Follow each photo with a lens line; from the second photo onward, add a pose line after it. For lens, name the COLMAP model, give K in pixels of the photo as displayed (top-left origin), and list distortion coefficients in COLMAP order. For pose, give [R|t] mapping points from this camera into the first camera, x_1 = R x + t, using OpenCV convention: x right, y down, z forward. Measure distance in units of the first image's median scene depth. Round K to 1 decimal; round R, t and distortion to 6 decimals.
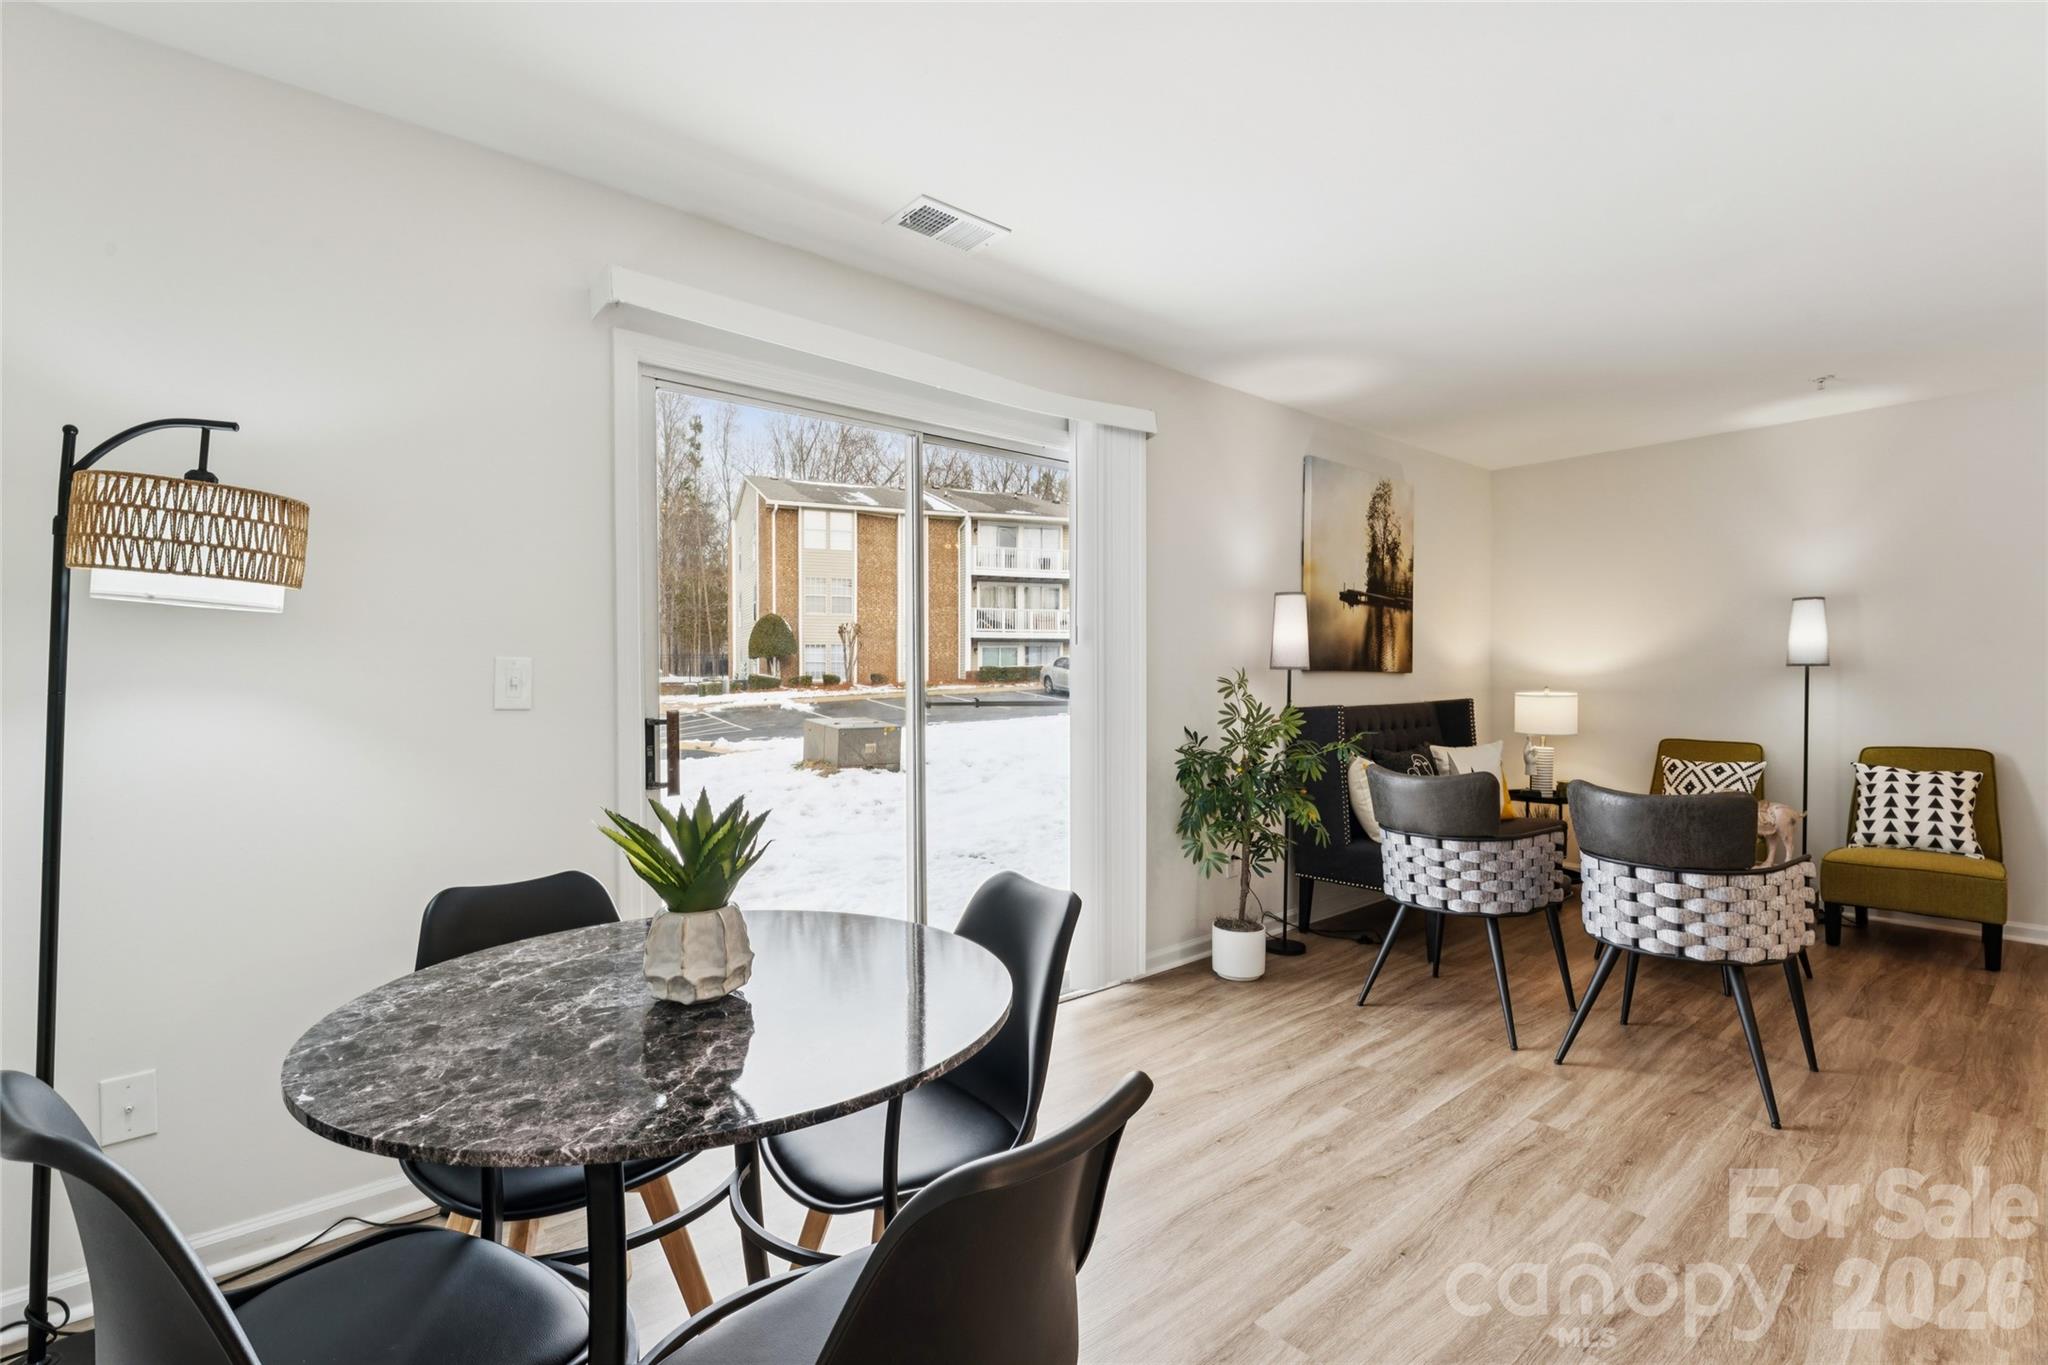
lens RADIAL K [[933.1, 0, 1027.4], [0, 933.1, 687.0], [0, 0, 1]] dist [0.003840, -0.001567]
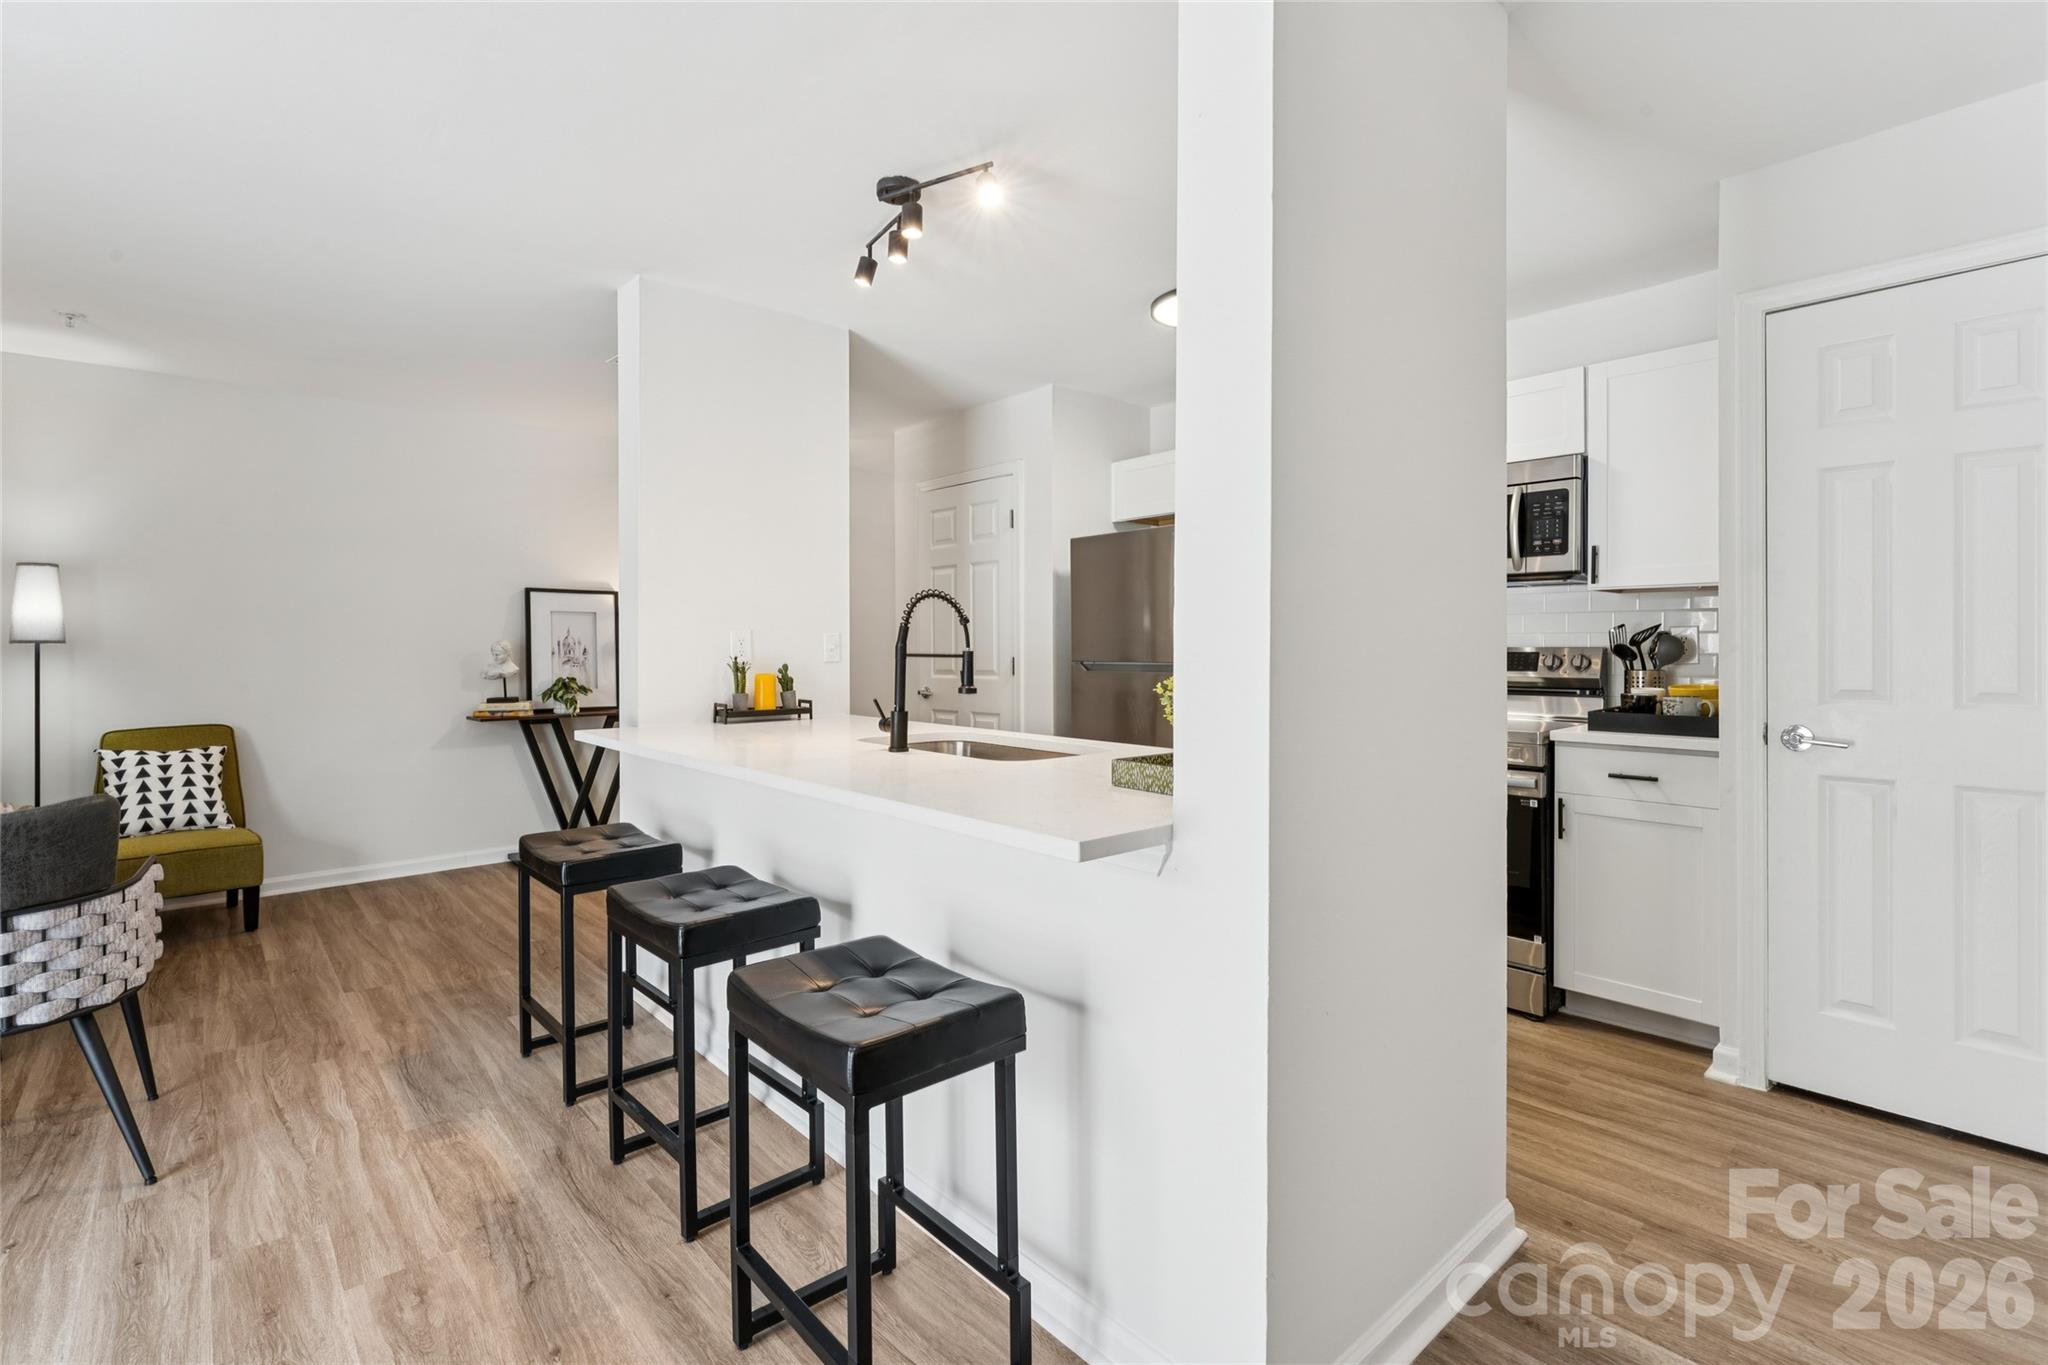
lens RADIAL K [[933.1, 0, 1010.9], [0, 933.1, 648.3], [0, 0, 1]] dist [0.003840, -0.001567]
pose [[-0.011234, 0.002124, 0.999935, -0.034813], [0.018493, 0.999827, -0.001916, 0.000592], [-0.999766, 0.018470, -0.011271, 0.129007]]
